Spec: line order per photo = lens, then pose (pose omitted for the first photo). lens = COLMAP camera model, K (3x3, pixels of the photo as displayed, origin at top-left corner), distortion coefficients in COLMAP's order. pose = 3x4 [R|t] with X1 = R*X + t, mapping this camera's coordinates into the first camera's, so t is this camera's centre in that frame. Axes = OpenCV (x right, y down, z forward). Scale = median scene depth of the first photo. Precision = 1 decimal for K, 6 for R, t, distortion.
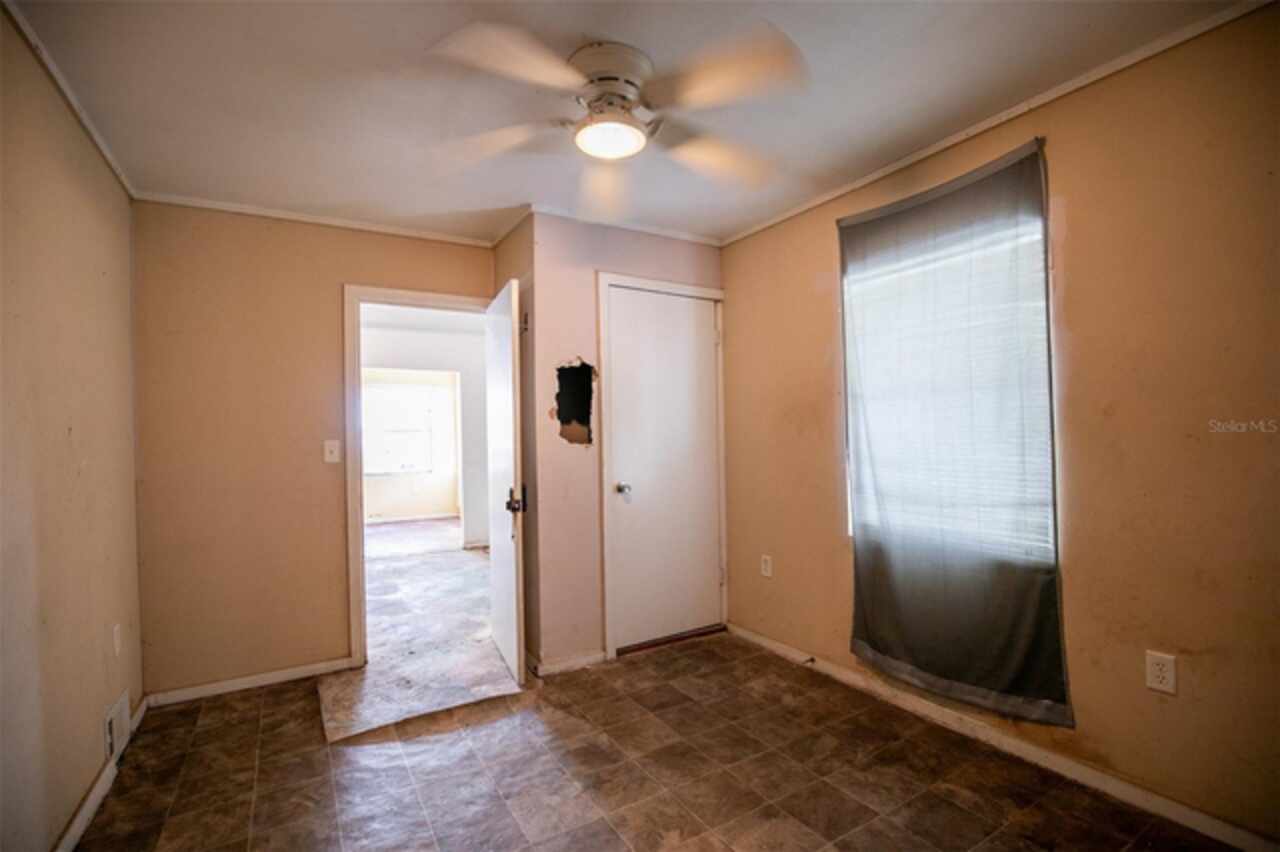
lens RADIAL K [[586.8, 0, 642.9], [0, 586.8, 429.8], [0, 0, 1]] dist [-0.036475, 0.005090]
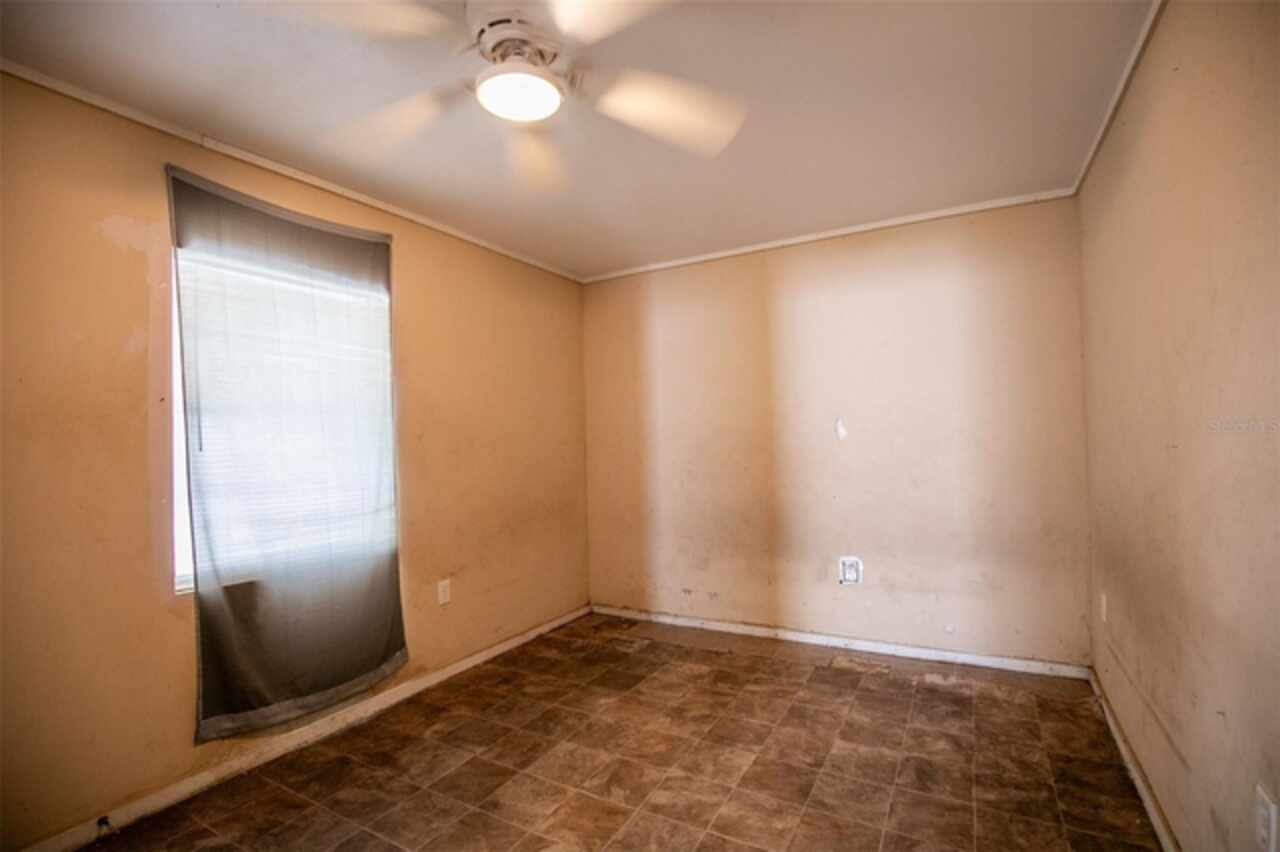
lens RADIAL K [[586.8, 0, 642.9], [0, 586.8, 429.8], [0, 0, 1]] dist [-0.036475, 0.005090]
pose [[-0.491953, 0.049565, 0.869210, -0.697474], [0.028314, 0.998761, -0.040927, 0.024252], [-0.870161, 0.004477, -0.492747, 1.027857]]
